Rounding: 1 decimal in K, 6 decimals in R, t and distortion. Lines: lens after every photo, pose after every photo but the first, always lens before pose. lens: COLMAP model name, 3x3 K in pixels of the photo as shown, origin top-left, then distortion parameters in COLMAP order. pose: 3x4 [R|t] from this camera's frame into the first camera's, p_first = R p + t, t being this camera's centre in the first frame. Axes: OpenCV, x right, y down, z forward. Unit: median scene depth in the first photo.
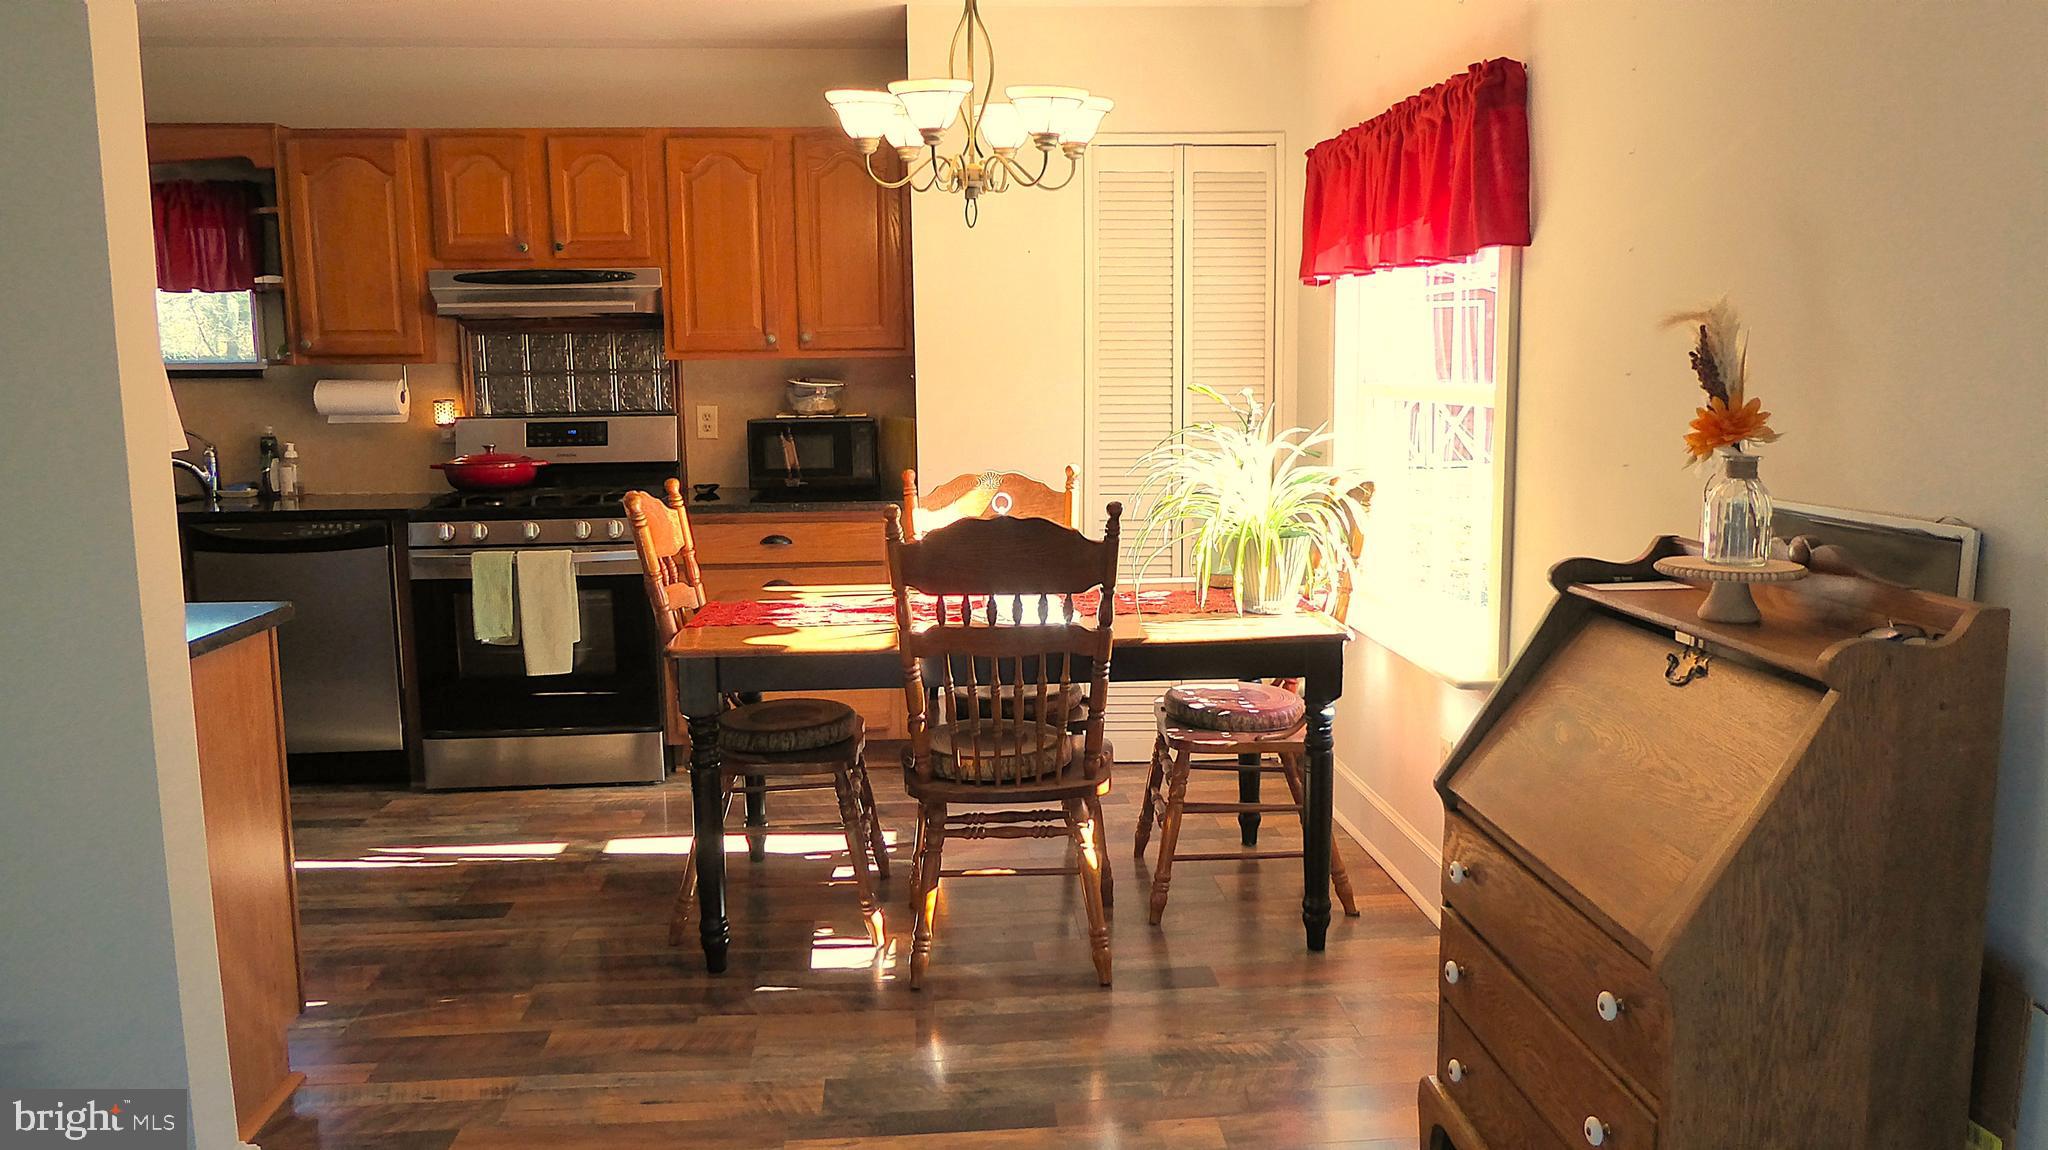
lens RADIAL K [[1466.8, 0, 1023.3], [0, 1466.8, 573.6], [0, 0, 1]] dist [-0.022920, 0.005791]
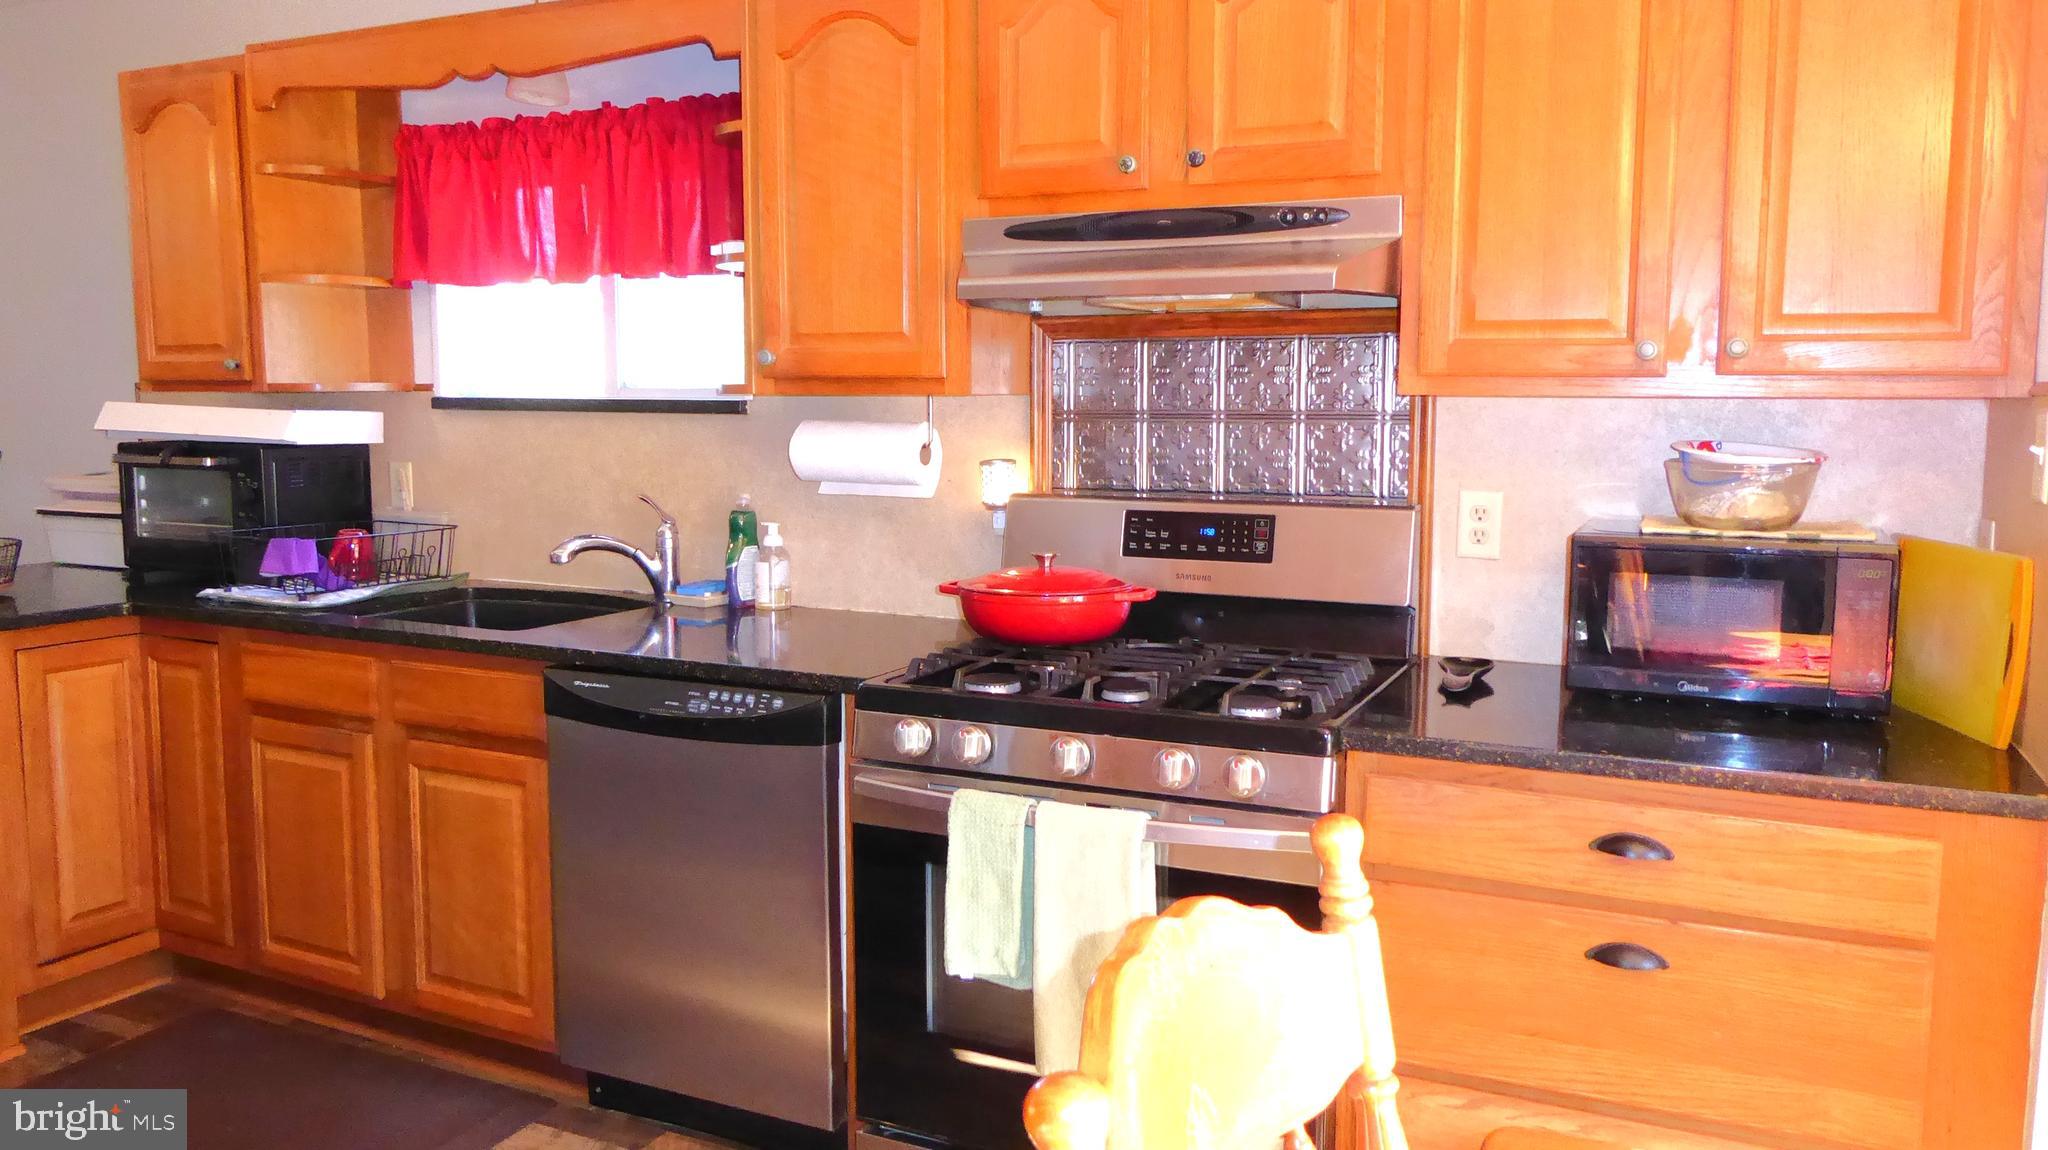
lens RADIAL K [[1466.8, 0, 1025.5], [0, 1466.8, 570.8], [0, 0, 1]] dist [-0.022920, 0.005791]
pose [[0.870457, 0.071191, -0.487069, -0.118966], [-0.083450, 0.996506, -0.003485, -0.079990], [0.485119, 0.043680, 0.873357, 0.547099]]
